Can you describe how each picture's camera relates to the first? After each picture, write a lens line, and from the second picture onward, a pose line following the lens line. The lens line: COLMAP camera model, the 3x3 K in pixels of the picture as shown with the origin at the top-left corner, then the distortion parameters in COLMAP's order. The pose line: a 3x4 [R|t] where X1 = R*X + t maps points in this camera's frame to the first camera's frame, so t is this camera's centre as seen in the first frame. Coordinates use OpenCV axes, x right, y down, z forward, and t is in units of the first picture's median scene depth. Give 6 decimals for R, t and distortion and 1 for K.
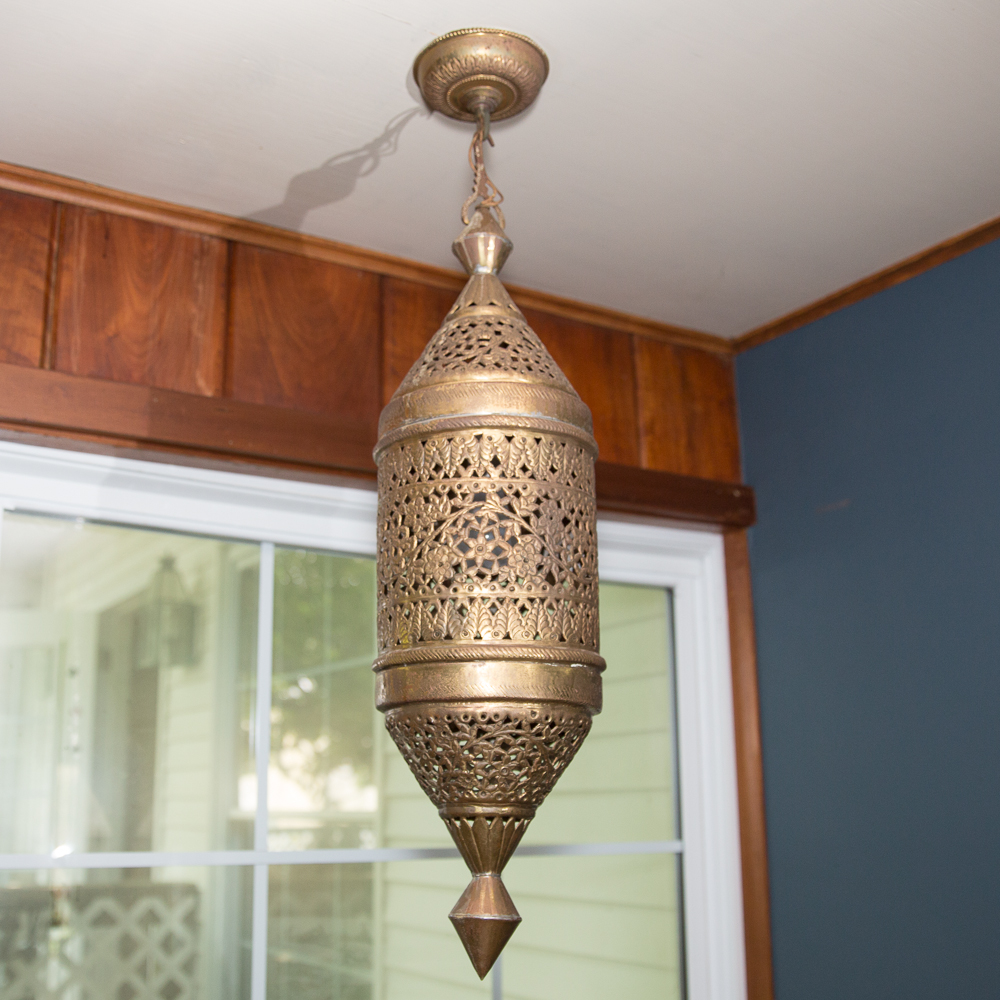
lens RADIAL K [[1121.2, 0, 468.8], [0, 1121.2, 495.7], [0, 0, 1]] dist [-0.125457, -0.006056]
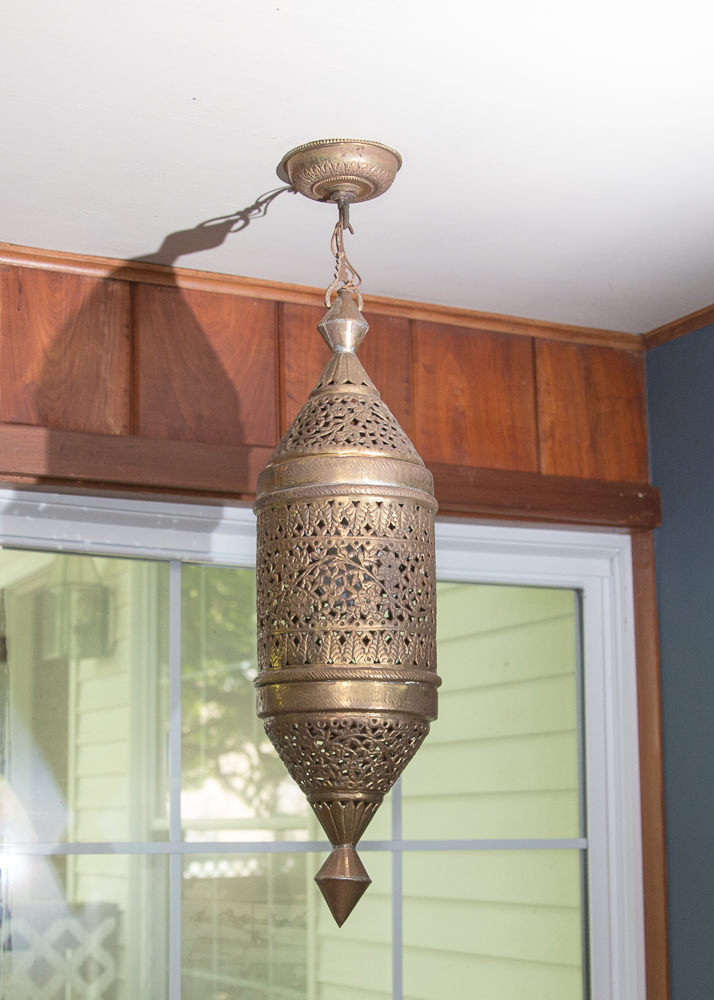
lens RADIAL K [[1505.7, 0, 357.0], [0, 1505.7, 500.0], [0, 0, 1]] dist [-0.182609, -0.001931]
pose [[0.997237, -0.015782, -0.072593, 0.159167], [0.019947, 0.998174, 0.057008, -0.150158], [0.071561, -0.058299, 0.995731, -0.673453]]
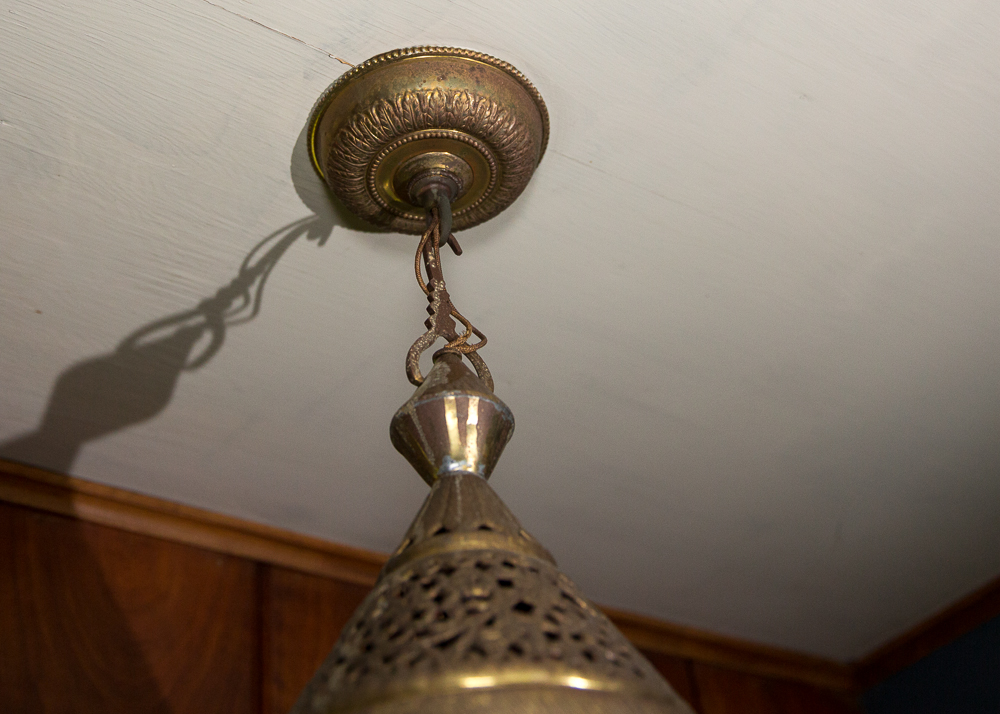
lens RADIAL K [[1384.4, 0, 438.8], [0, 1384.4, 219.3], [0, 0, 1]] dist [-0.009534, -0.010846]
pose [[0.998300, -0.032938, 0.048080, -0.023334], [0.052014, 0.875677, -0.480088, -0.010564], [-0.026289, 0.481773, 0.875902, 0.479230]]
